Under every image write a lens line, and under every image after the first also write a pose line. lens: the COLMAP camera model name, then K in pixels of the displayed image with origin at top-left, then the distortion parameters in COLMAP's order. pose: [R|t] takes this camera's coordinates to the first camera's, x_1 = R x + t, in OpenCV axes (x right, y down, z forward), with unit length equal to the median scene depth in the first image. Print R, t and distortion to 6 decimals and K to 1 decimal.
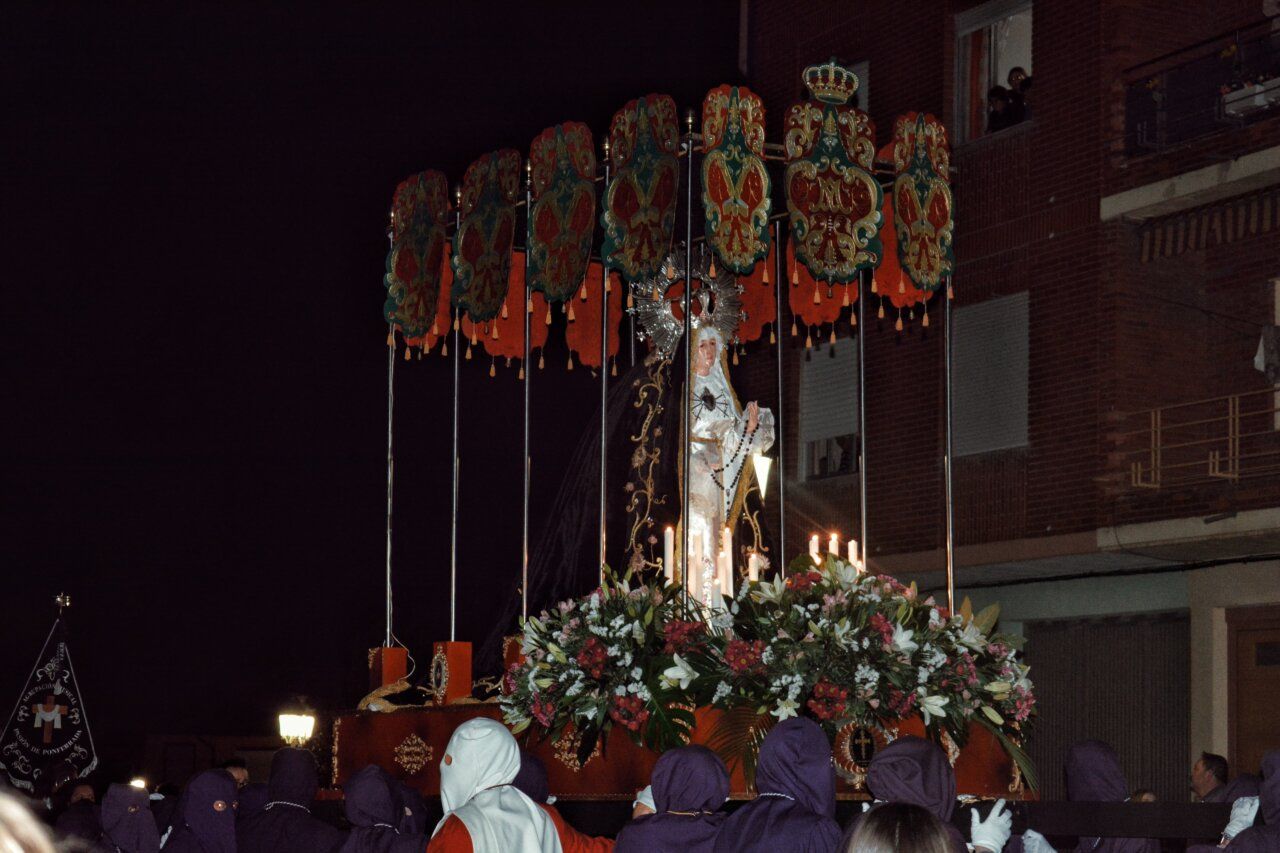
lens RADIAL K [[2740.7, 0, 639.4], [0, 2740.7, 428.9], [0, 0, 1]] dist [0.330349, 0.059309]
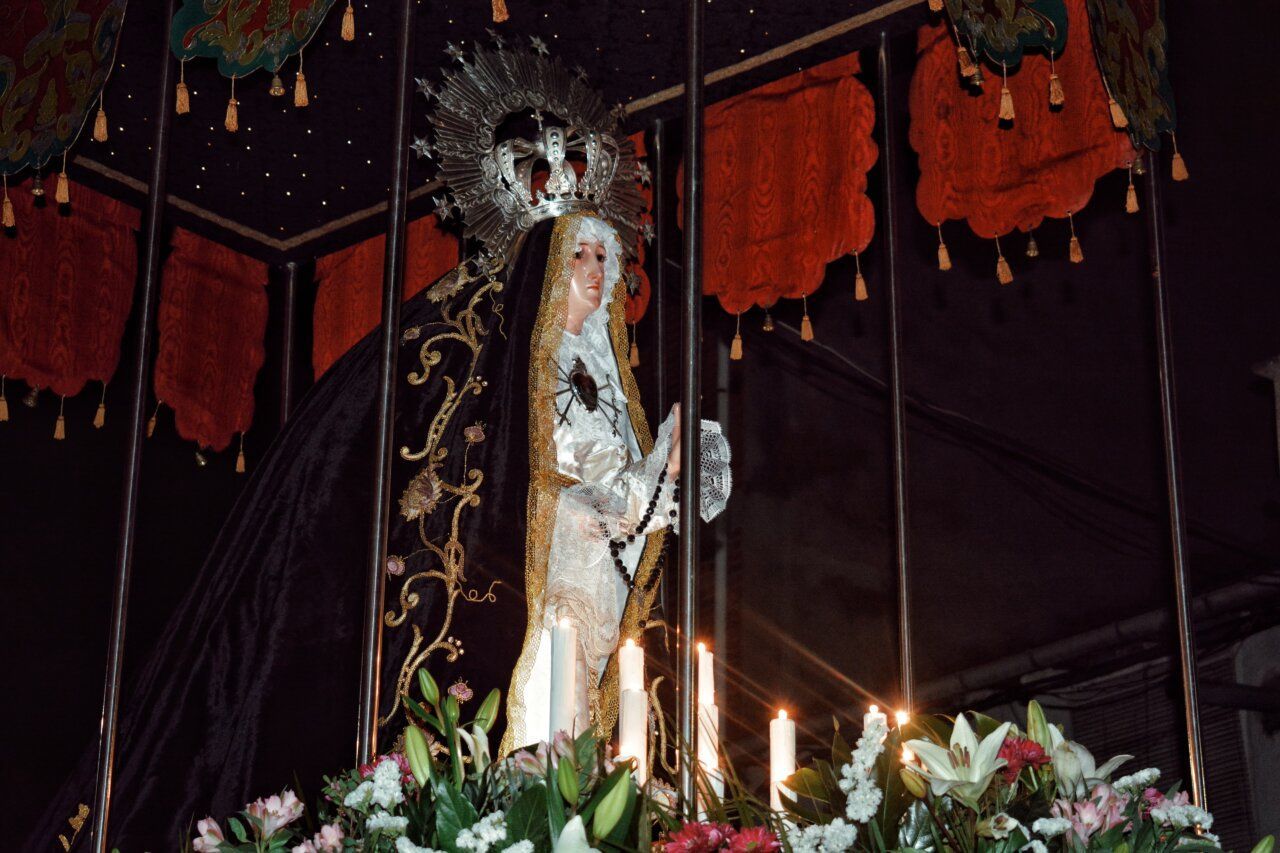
lens RADIAL K [[2414.2, 0, 642.0], [0, 2414.2, 424.8], [0, 0, 1]] dist [0.010840, 0.091799]
pose [[0.963600, 0.098773, 0.248435, -0.059222], [-0.041796, 0.973480, -0.224922, 0.080409], [-0.264062, 0.206351, 0.942173, 0.681939]]
